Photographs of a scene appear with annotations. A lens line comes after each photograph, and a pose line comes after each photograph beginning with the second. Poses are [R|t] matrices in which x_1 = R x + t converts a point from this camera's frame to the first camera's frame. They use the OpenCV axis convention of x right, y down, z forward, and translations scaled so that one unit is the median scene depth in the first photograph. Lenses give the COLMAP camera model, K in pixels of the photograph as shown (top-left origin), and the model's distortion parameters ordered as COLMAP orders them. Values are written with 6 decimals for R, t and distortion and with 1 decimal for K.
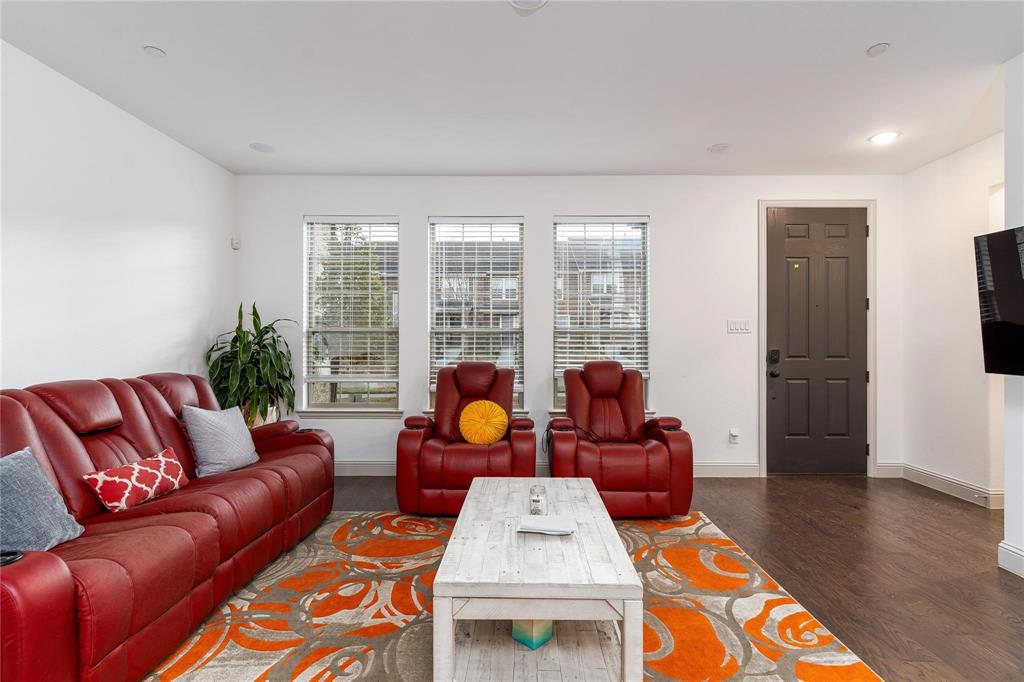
lens RADIAL K [[480.8, 0, 512.0], [0, 480.8, 341.0], [0, 0, 1]] dist [-0.003679, -0.000441]
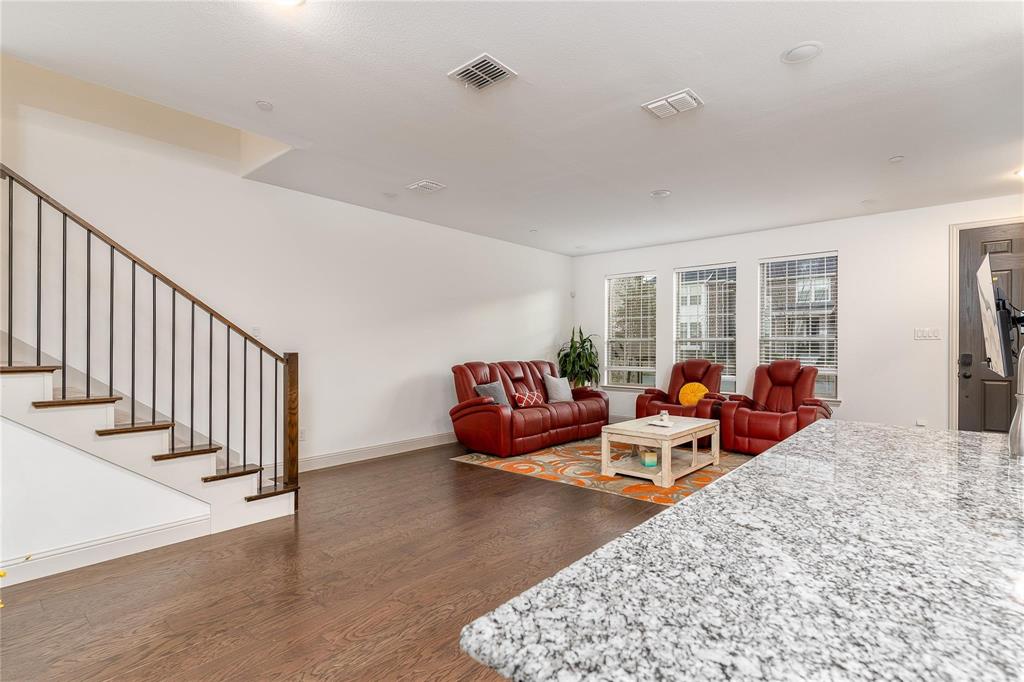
lens RADIAL K [[489.1, 0, 512.0], [0, 489.1, 341.0], [0, 0, 1]] dist [-0.011246, 0.000405]
pose [[0.752317, -0.007029, -0.658764, 0.651496], [-0.001529, 0.999922, -0.012415, 0.003556], [0.658799, 0.010347, 0.752248, -0.761449]]
